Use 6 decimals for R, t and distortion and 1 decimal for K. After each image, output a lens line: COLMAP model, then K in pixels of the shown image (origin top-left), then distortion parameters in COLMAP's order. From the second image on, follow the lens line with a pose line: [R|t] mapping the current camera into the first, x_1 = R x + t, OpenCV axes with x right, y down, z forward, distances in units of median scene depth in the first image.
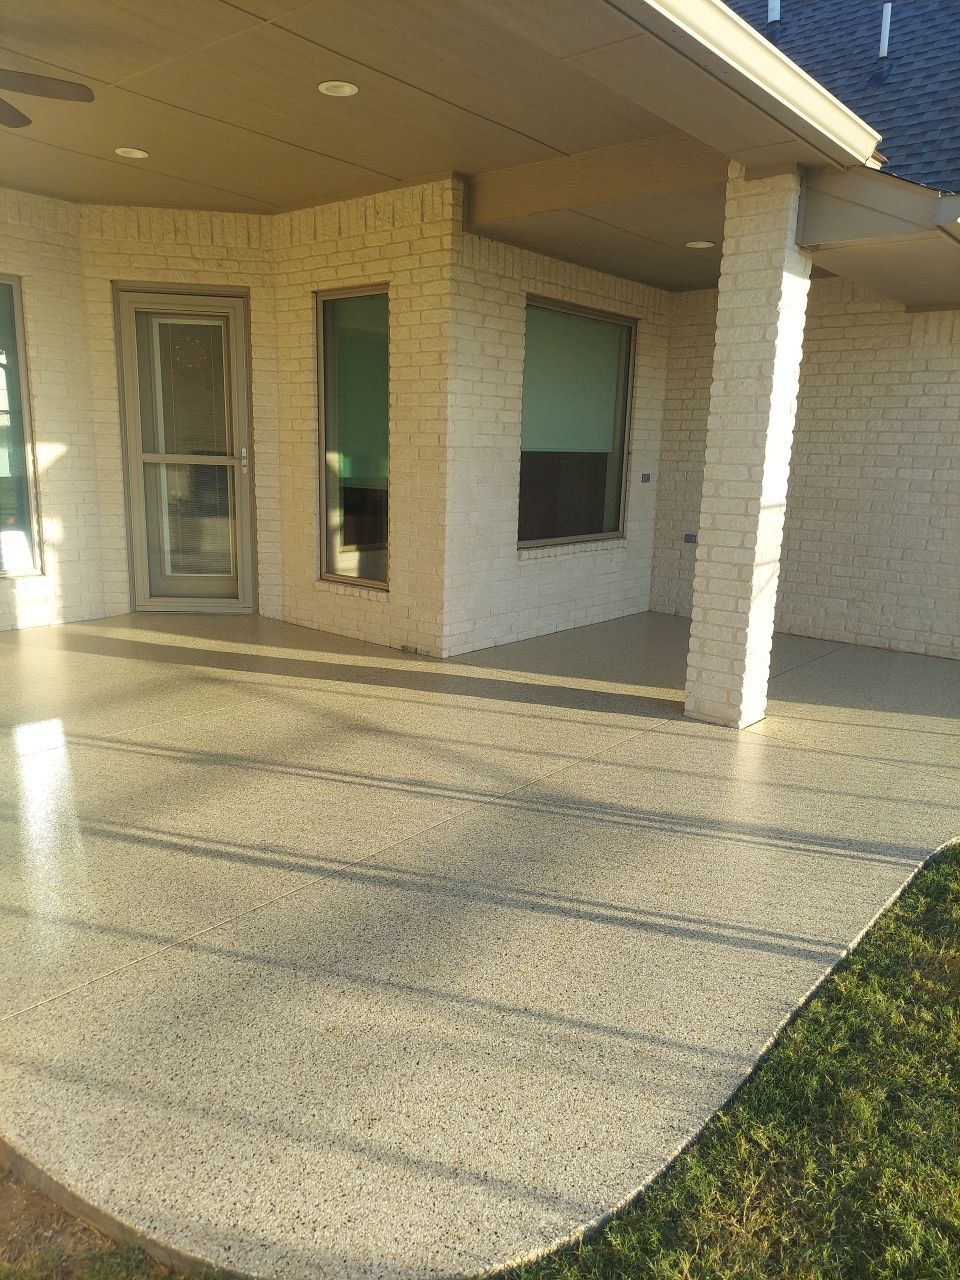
lens RADIAL K [[922.8, 0, 482.5], [0, 922.8, 636.6], [0, 0, 1]] dist [0.086816, -0.090200]
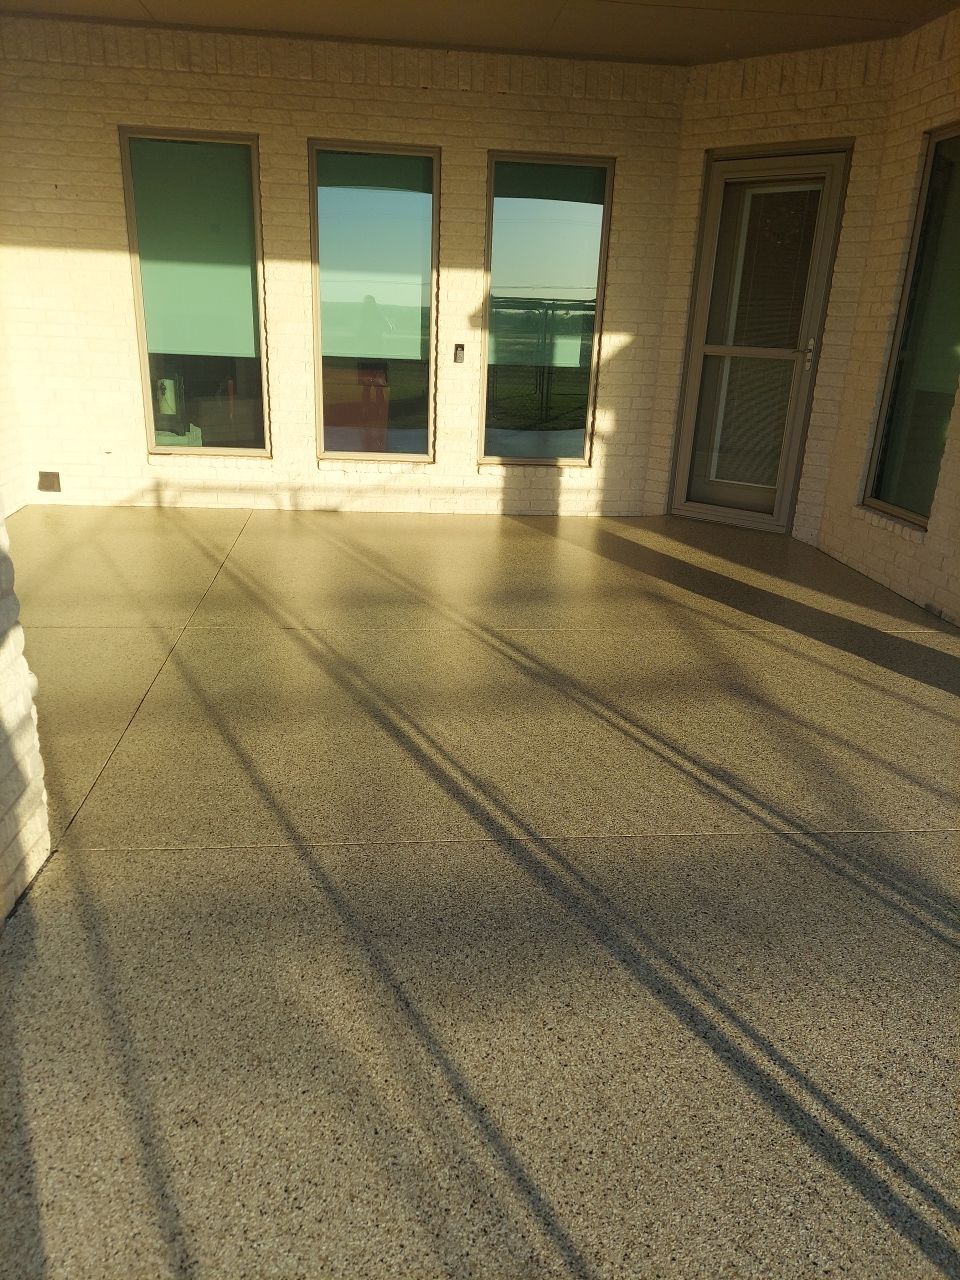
lens RADIAL K [[922.8, 0, 482.5], [0, 922.8, 636.6], [0, 0, 1]] dist [0.086816, -0.090200]
pose [[0.709308, 0.229411, -0.666523, 0.181793], [-0.159681, 0.973272, 0.165059, -0.034575], [0.686574, -0.010646, 0.726982, 0.185955]]
